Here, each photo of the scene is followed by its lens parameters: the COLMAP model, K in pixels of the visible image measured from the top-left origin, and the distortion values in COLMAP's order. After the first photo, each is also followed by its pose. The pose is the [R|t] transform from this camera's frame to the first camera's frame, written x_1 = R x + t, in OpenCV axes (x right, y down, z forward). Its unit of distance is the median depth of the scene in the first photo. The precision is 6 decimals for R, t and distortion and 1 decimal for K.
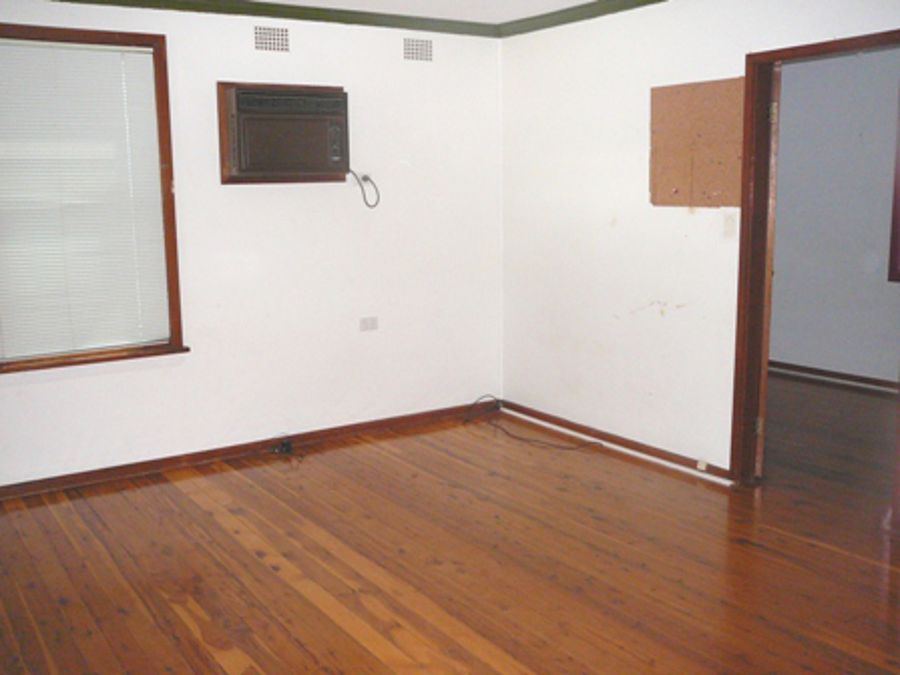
lens RADIAL K [[921.7, 0, 450.0], [0, 921.7, 337.5], [0, 0, 1]] dist [-0.090399, 0.004270]
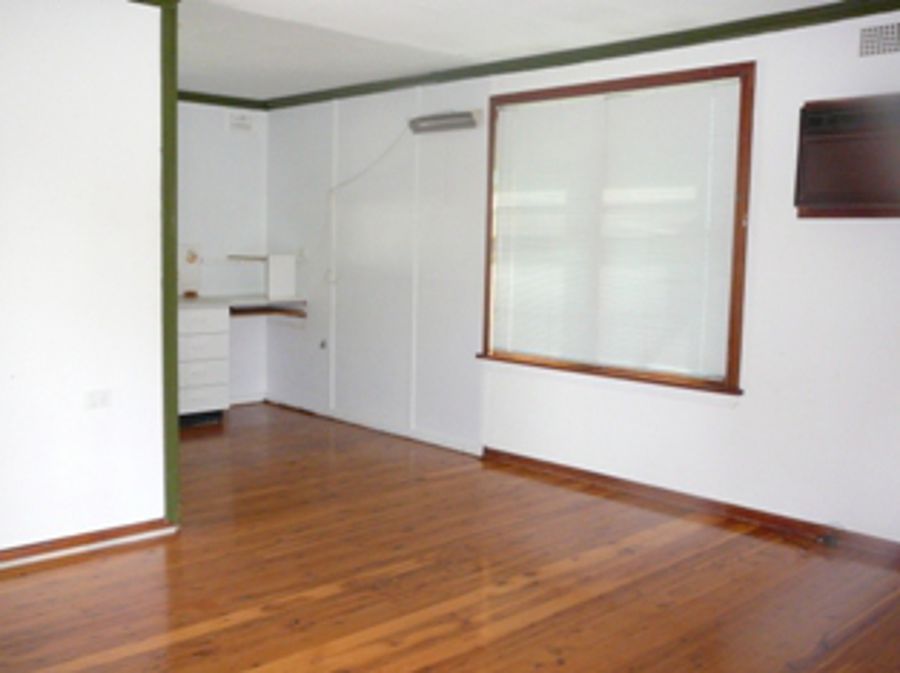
lens RADIAL K [[921.7, 0, 450.0], [0, 921.7, 336.5], [0, 0, 1]] dist [-0.090399, 0.004270]
pose [[0.168694, 0.121088, -0.978202, 0.646459], [-0.185446, 0.978601, 0.089157, -0.081284], [0.968066, 0.166364, 0.187540, 0.600915]]
